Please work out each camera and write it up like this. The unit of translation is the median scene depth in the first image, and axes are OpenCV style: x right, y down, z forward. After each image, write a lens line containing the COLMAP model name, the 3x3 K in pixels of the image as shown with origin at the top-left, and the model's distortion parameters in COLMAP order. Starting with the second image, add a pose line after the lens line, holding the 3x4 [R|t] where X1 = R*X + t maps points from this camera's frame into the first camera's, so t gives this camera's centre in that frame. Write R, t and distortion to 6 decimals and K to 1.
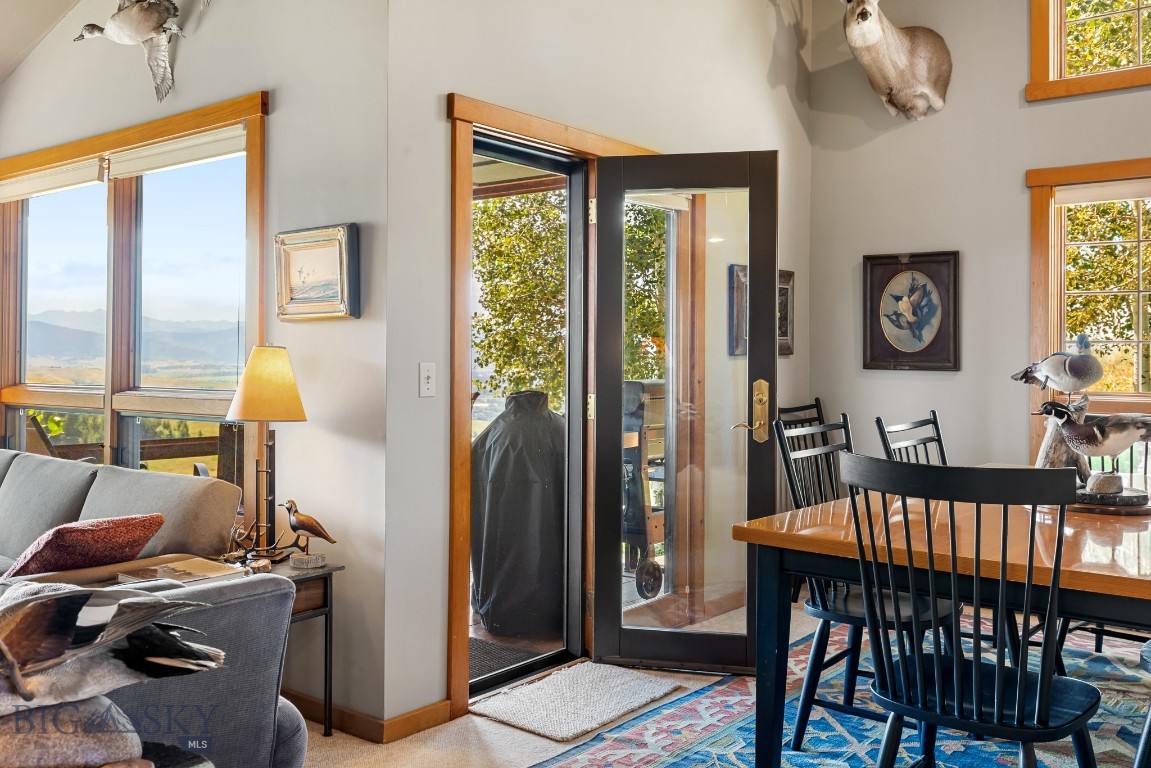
lens RADIAL K [[1042.4, 0, 568.8], [0, 1042.4, 340.6], [0, 0, 1]] dist [0.011640, 0.004295]
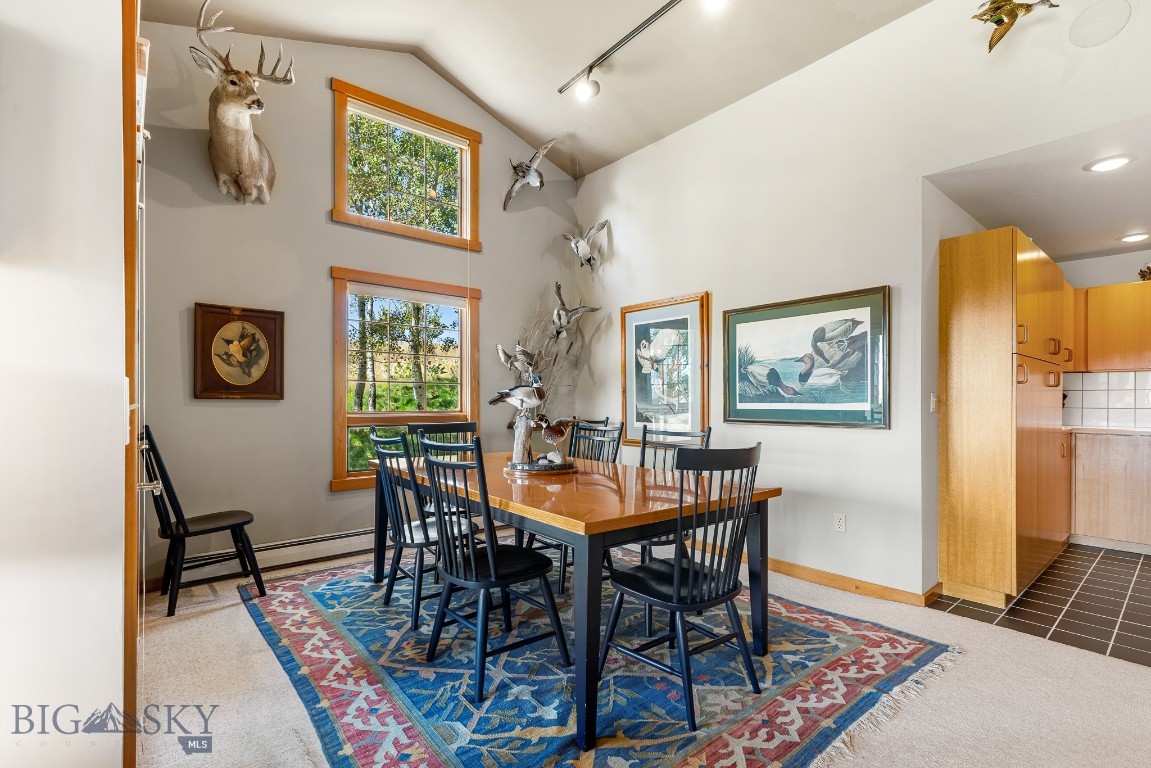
lens RADIAL K [[521.4, 0, 581.0], [0, 521.4, 402.5], [0, 0, 1]] dist [0.009847, -0.000700]
pose [[0.195802, -0.011468, 0.980576, -0.287951], [-0.017082, 0.999740, 0.015103, 0.020403], [-0.980495, -0.019707, 0.195556, 0.606625]]
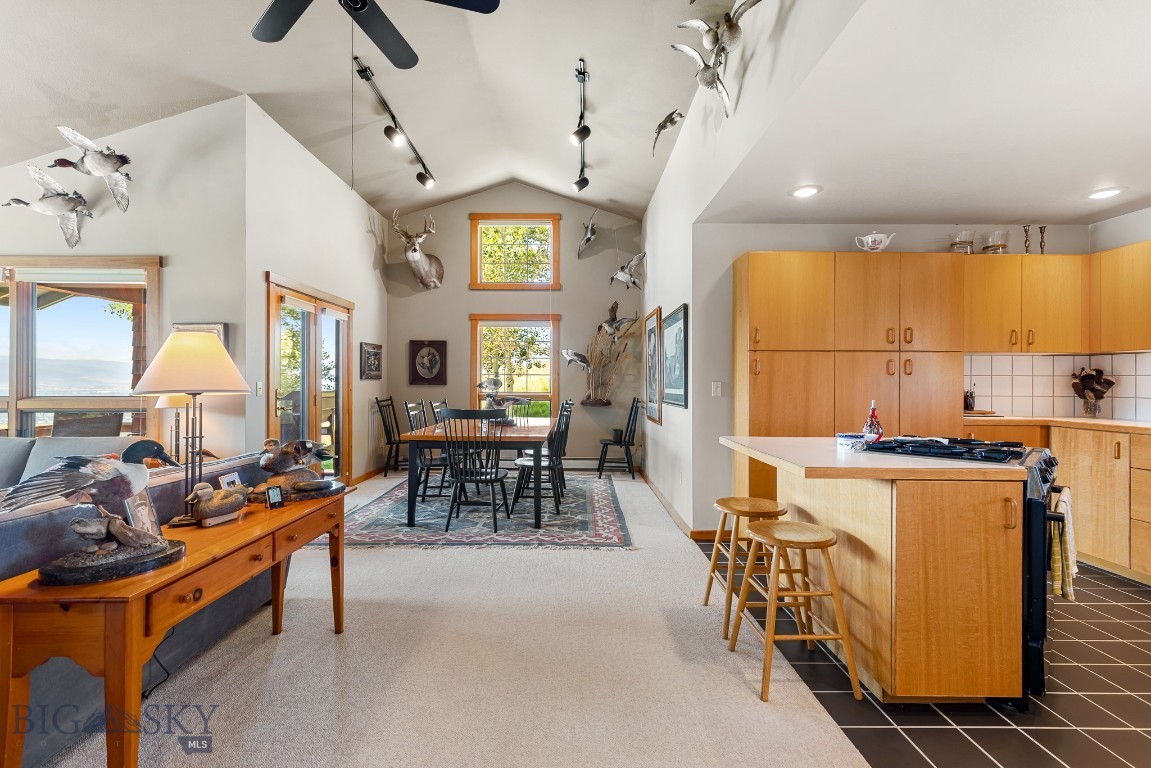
lens RADIAL K [[521.4, 0, 576.9], [0, 521.4, 380.3], [0, 0, 1]] dist [0.009847, -0.000700]
pose [[0.778144, -0.001301, 0.628084, -0.272604], [-0.008667, 0.999880, 0.012808, -0.003898], [-0.628026, -0.015410, 0.778040, -0.344309]]
